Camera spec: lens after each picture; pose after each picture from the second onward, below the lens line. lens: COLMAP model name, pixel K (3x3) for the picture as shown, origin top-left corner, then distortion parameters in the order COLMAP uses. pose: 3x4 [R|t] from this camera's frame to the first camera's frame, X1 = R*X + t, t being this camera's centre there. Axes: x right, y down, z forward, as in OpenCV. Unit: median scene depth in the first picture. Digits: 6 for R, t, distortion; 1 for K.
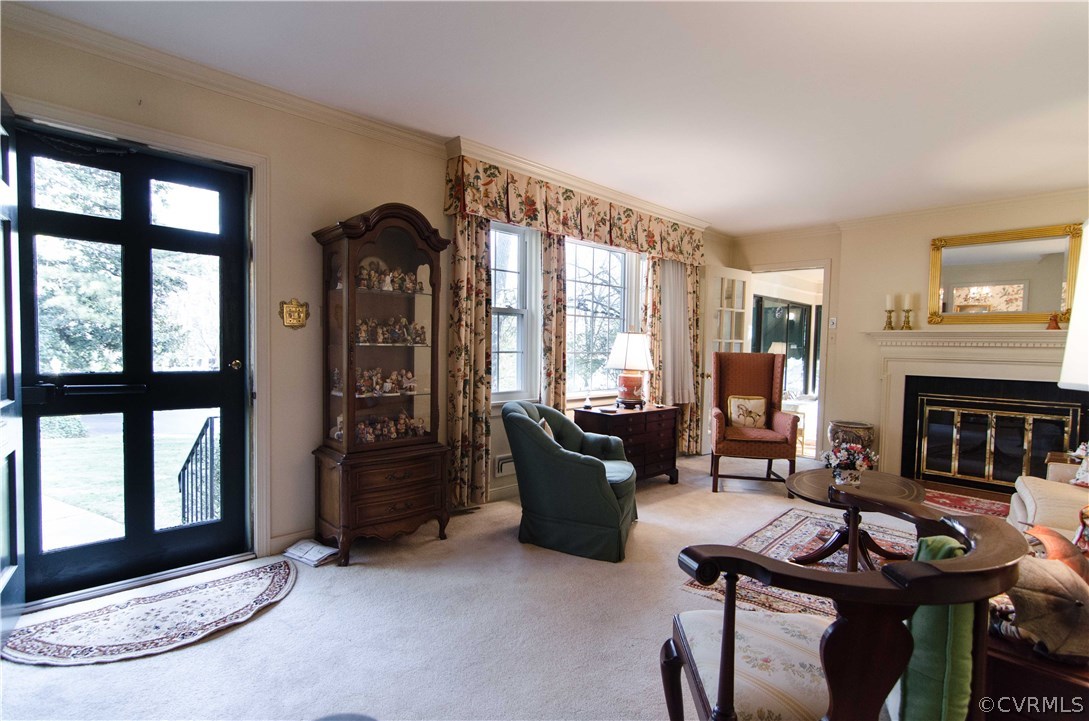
lens RADIAL K [[518.0, 0, 546.2], [0, 518.0, 365.1], [0, 0, 1]] dist [-0.002507, -0.000086]
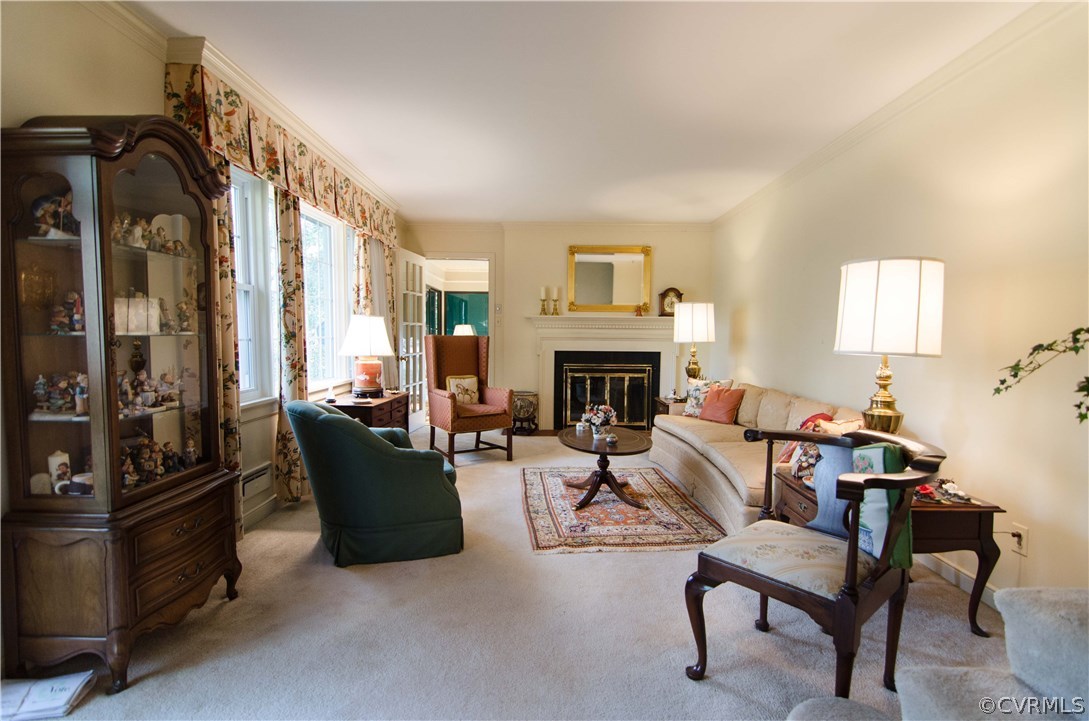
lens RADIAL K [[518.0, 0, 543.9], [0, 518.0, 362.1], [0, 0, 1]] dist [-0.002507, -0.000086]
pose [[0.713933, -0.052856, 0.698216, -0.290924], [0.031466, 0.998561, 0.043418, -0.011269], [-0.699506, -0.009028, 0.714570, 0.134219]]
